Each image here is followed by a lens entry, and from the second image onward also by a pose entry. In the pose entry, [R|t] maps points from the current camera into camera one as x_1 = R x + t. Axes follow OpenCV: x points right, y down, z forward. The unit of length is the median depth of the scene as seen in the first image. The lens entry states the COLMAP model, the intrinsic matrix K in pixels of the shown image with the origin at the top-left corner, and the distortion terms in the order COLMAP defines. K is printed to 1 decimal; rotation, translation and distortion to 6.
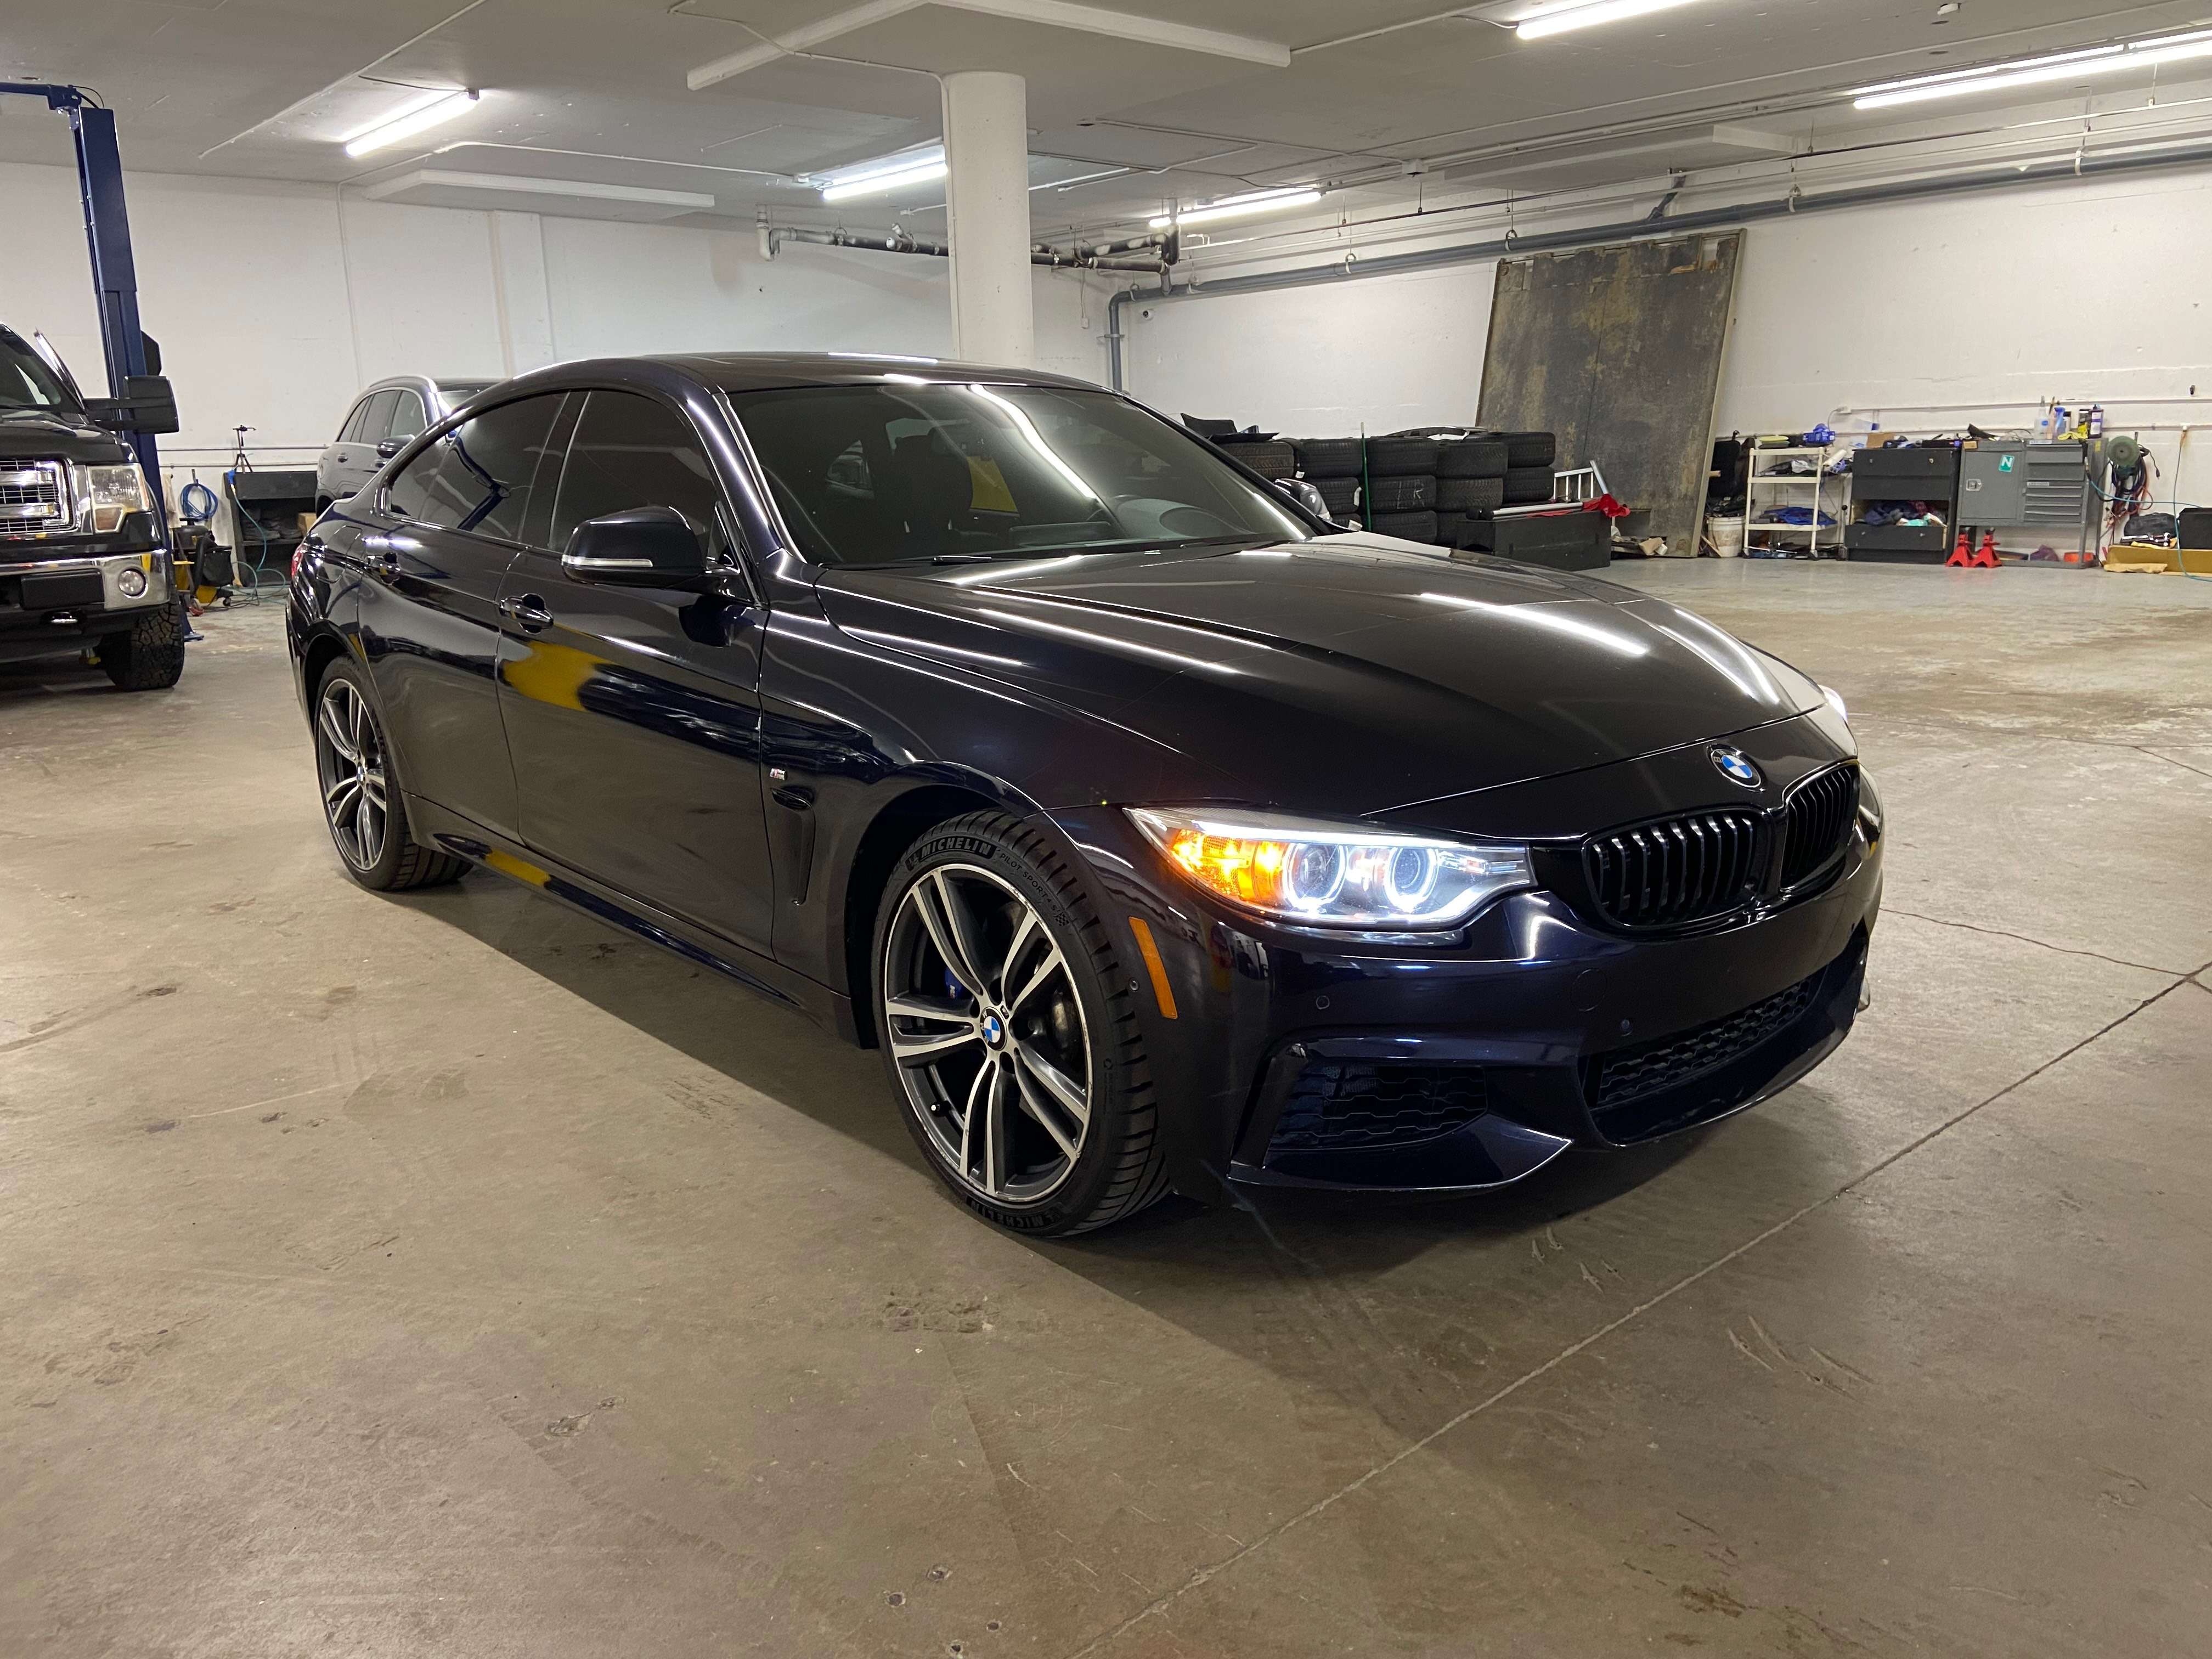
lens RADIAL K [[1659.8, 0, 1106.0], [0, 1659.8, 829.5], [0, 0, 1]] dist [-0.003894, 0.004675]
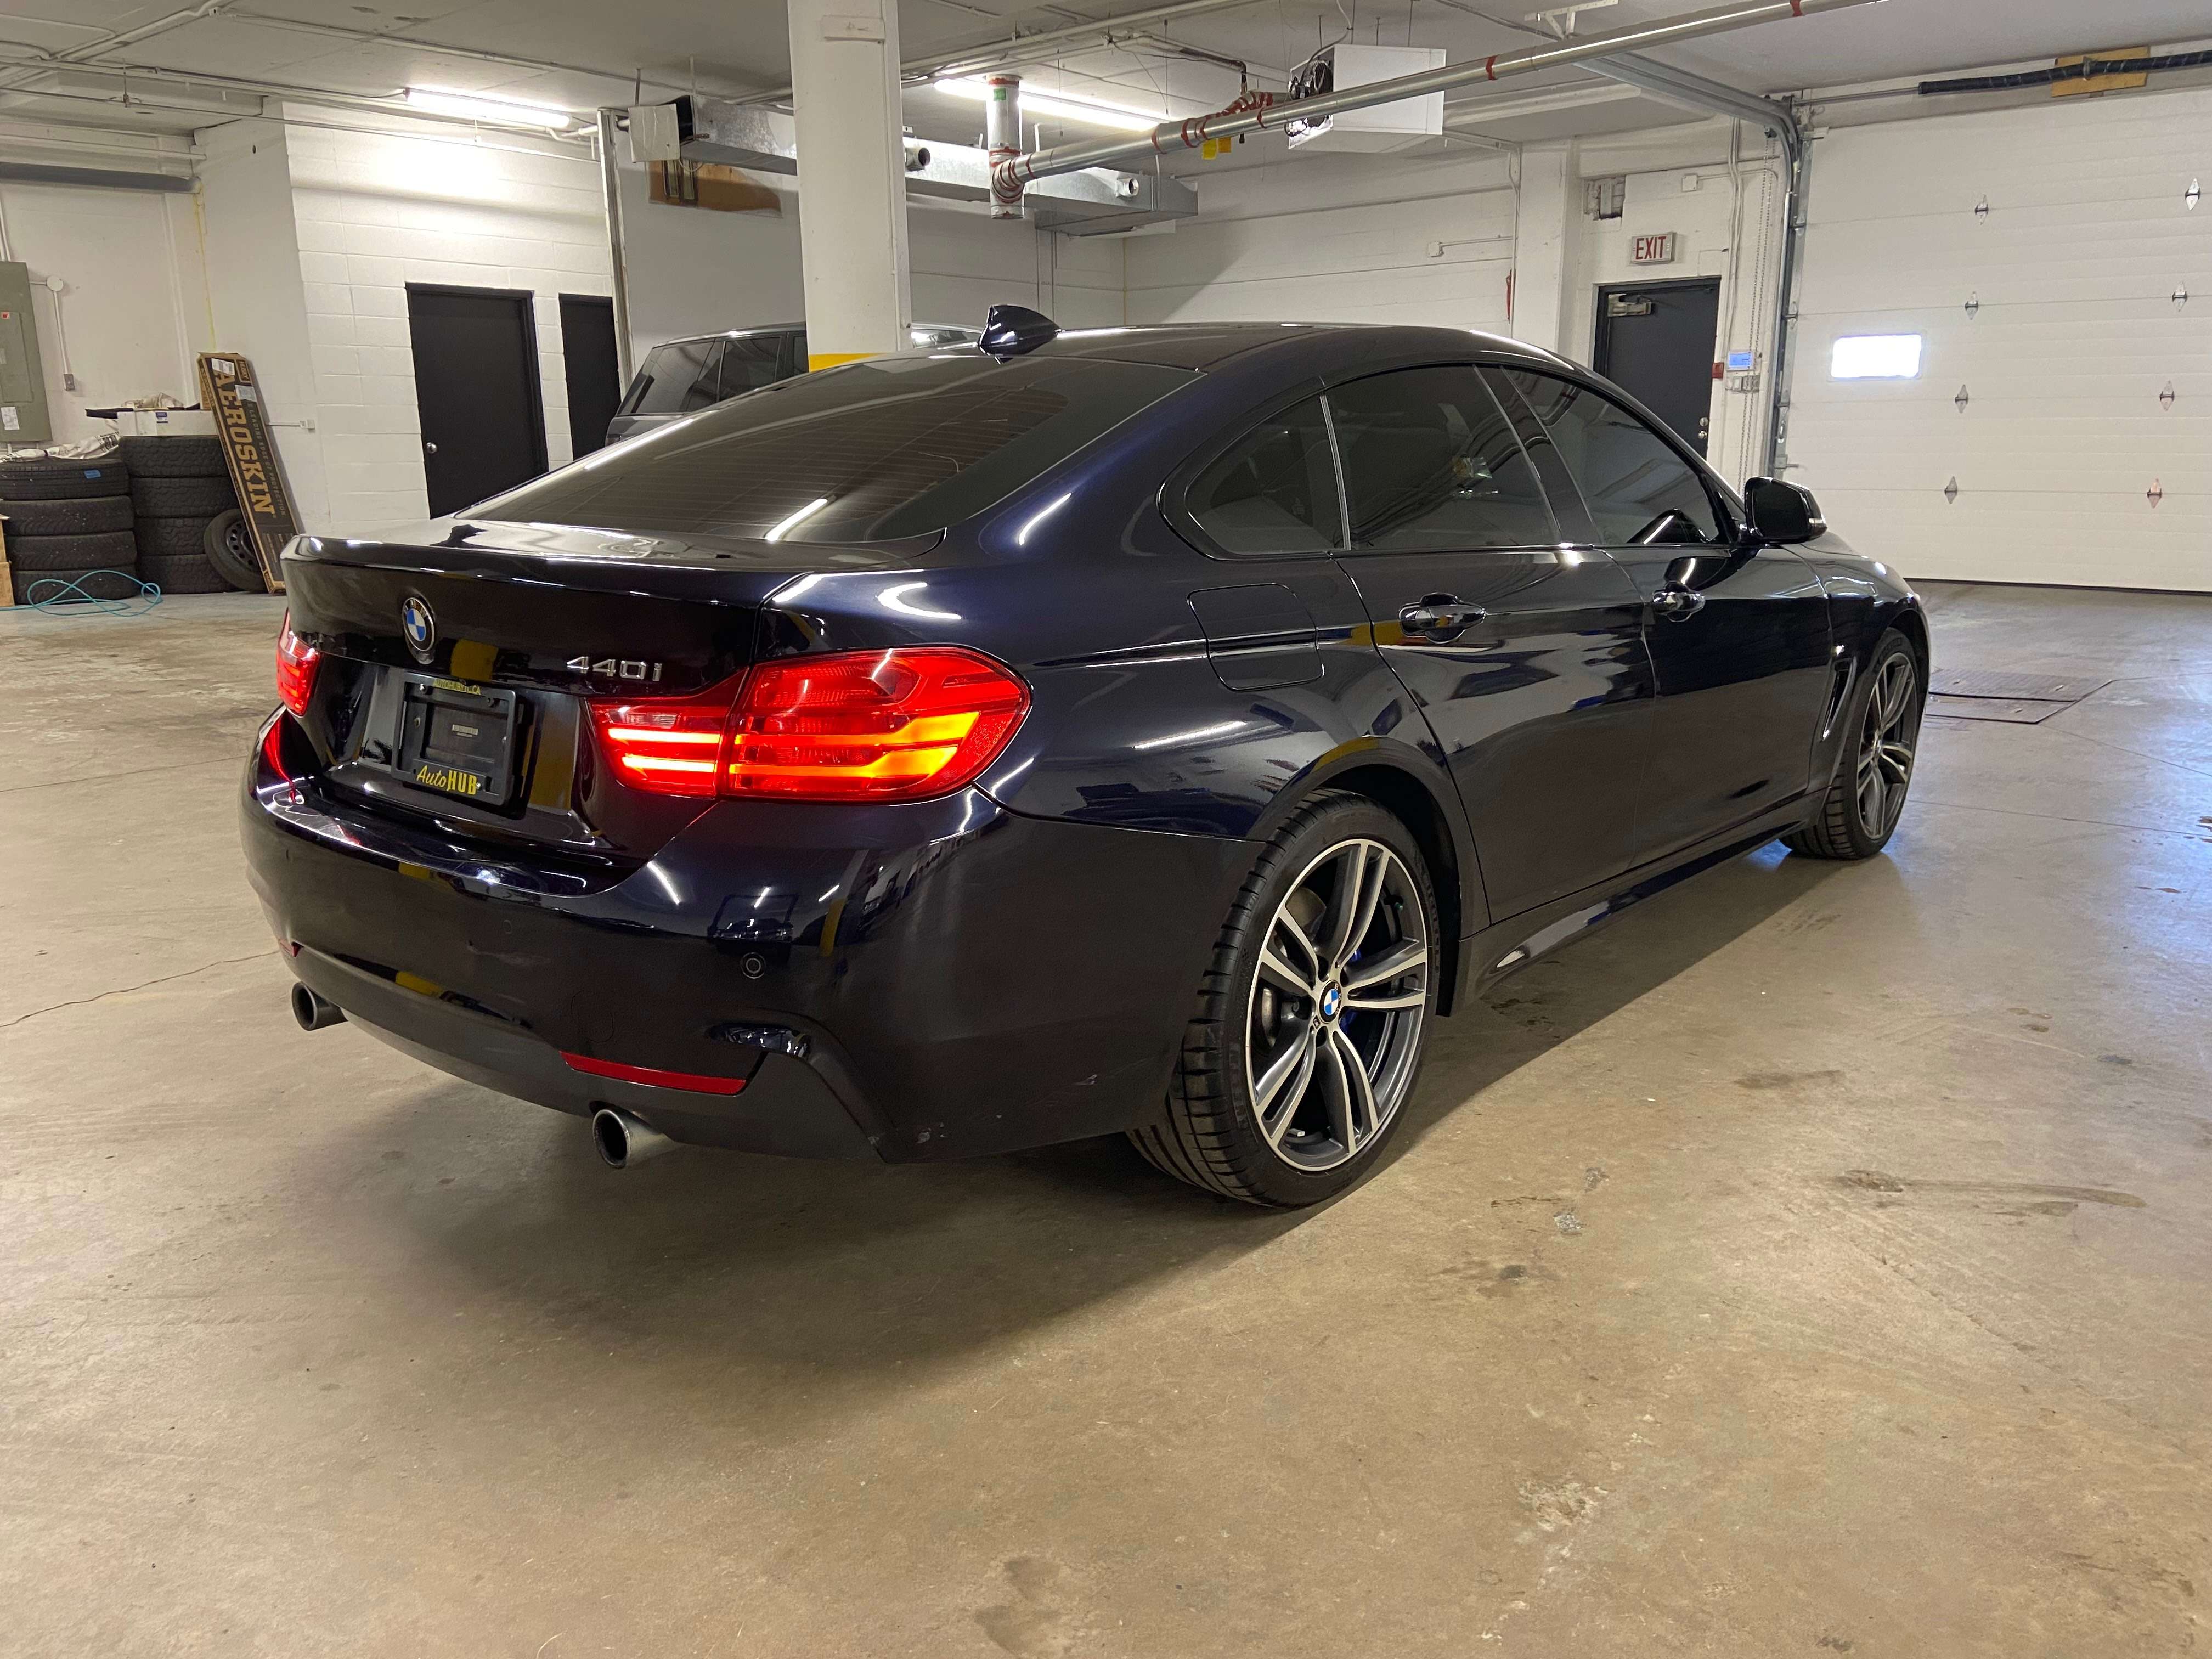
lens RADIAL K [[1659.8, 0, 1106.0], [0, 1659.8, 829.5], [0, 0, 1]] dist [-0.003894, 0.004675]
pose [[-0.128763, -0.204394, 0.970383, -1.205690], [0.246725, 0.941157, 0.230977, -0.295939], [-0.960493, 0.269159, -0.070757, 1.344753]]
